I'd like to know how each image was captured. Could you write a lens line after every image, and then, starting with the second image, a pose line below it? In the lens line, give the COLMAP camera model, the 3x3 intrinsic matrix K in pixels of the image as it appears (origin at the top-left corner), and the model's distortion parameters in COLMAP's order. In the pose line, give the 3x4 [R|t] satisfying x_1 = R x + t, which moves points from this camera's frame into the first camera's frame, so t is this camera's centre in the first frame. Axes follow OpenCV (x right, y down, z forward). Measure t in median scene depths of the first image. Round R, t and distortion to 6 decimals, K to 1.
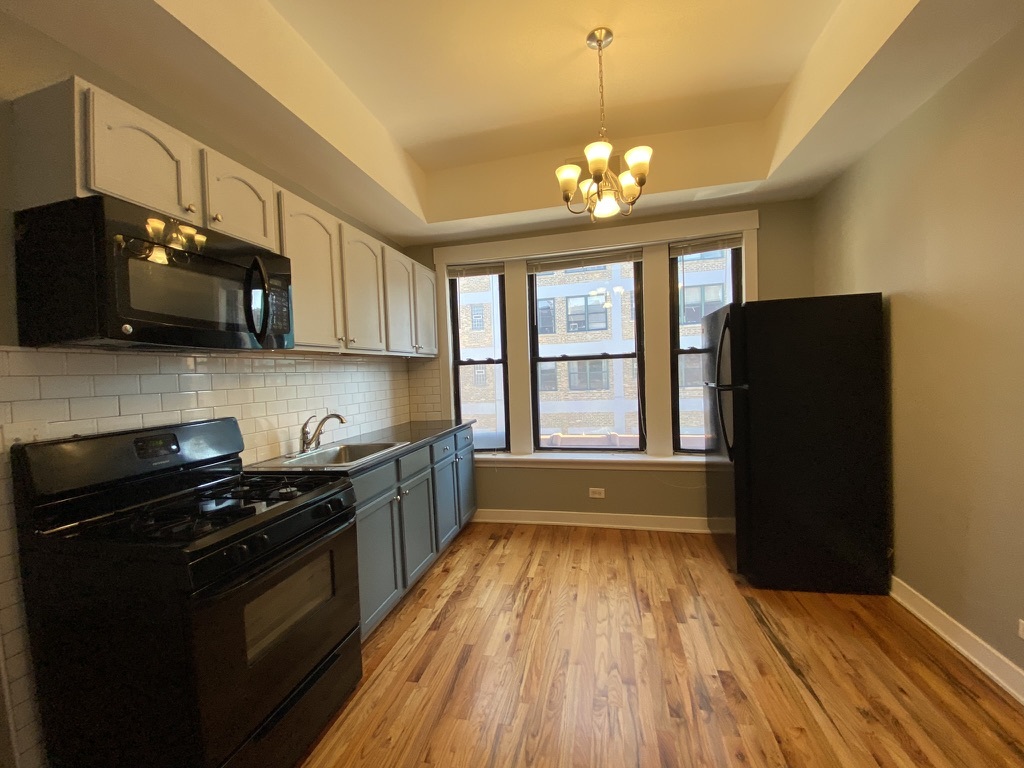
lens RADIAL K [[418.0, 0, 509.9], [0, 418.0, 383.8], [0, 0, 1]] dist [-0.001605, -0.011770]
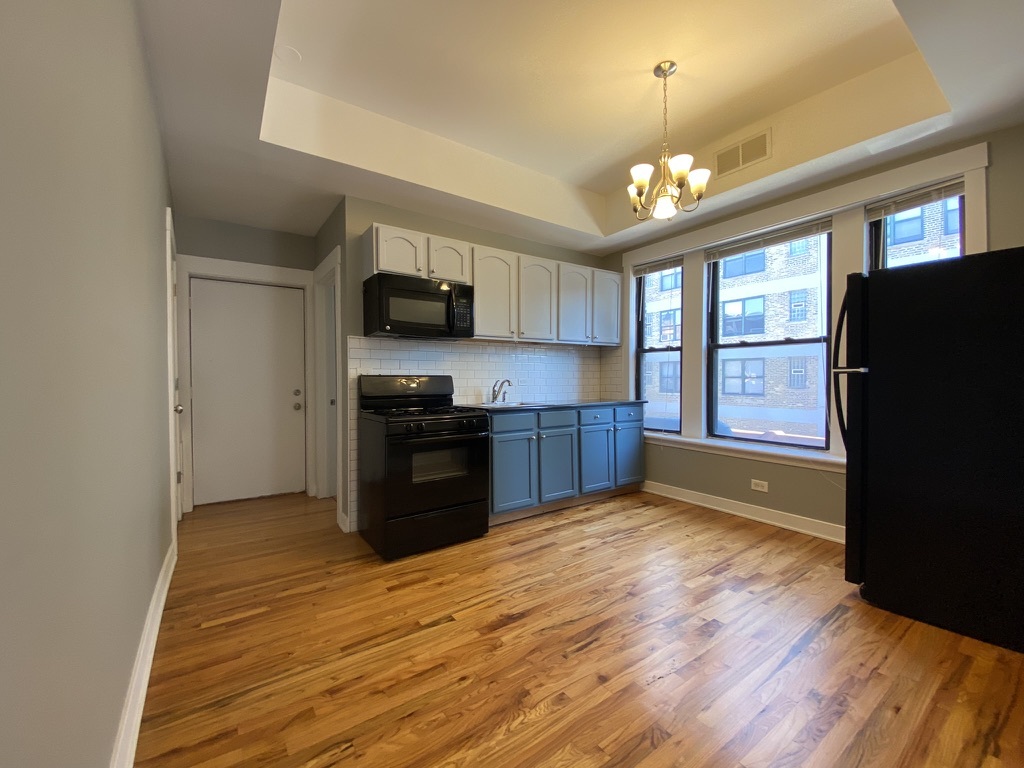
lens RADIAL K [[418.0, 0, 502.0], [0, 418.0, 388.3], [0, 0, 1]] dist [-0.001605, -0.011770]
pose [[0.730001, 0.054090, -0.681302, 0.574212], [-0.044425, 0.998511, 0.031673, 0.049780], [0.682001, 0.007145, 0.731317, -0.139407]]
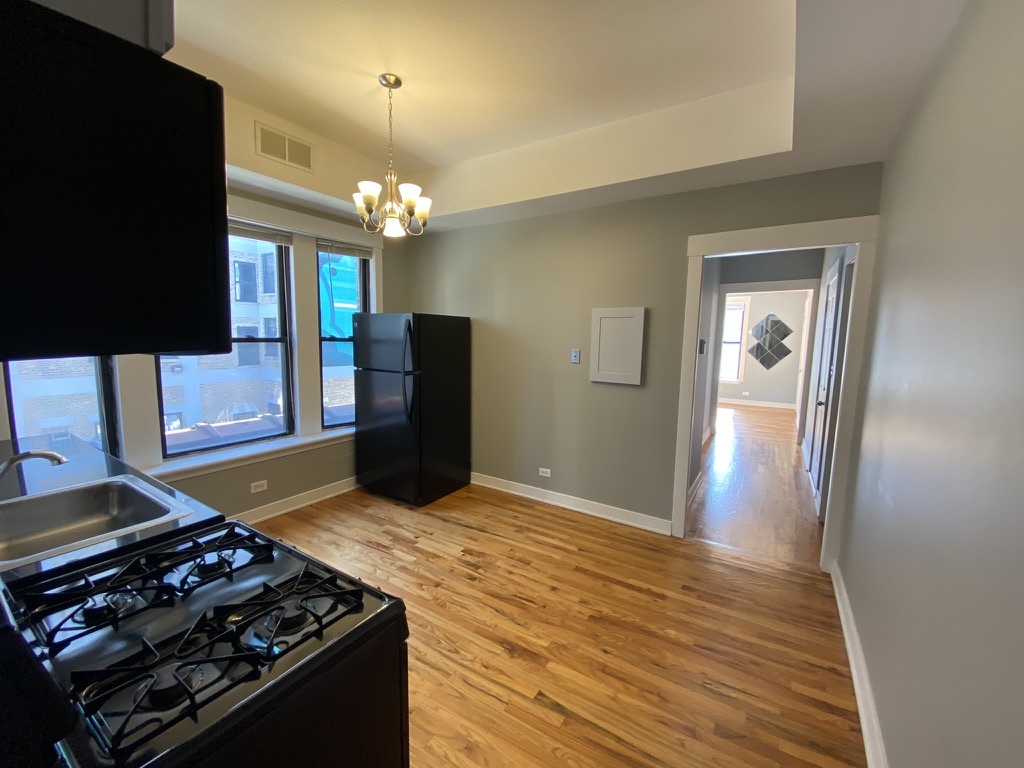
lens RADIAL K [[418.0, 0, 513.0], [0, 418.0, 376.1], [0, 0, 1]] dist [-0.001605, -0.011770]
pose [[0.338149, -0.060961, 0.939116, -0.651975], [0.001312, 0.997929, 0.064306, -0.068874], [-0.941092, -0.020513, 0.337529, 0.192462]]
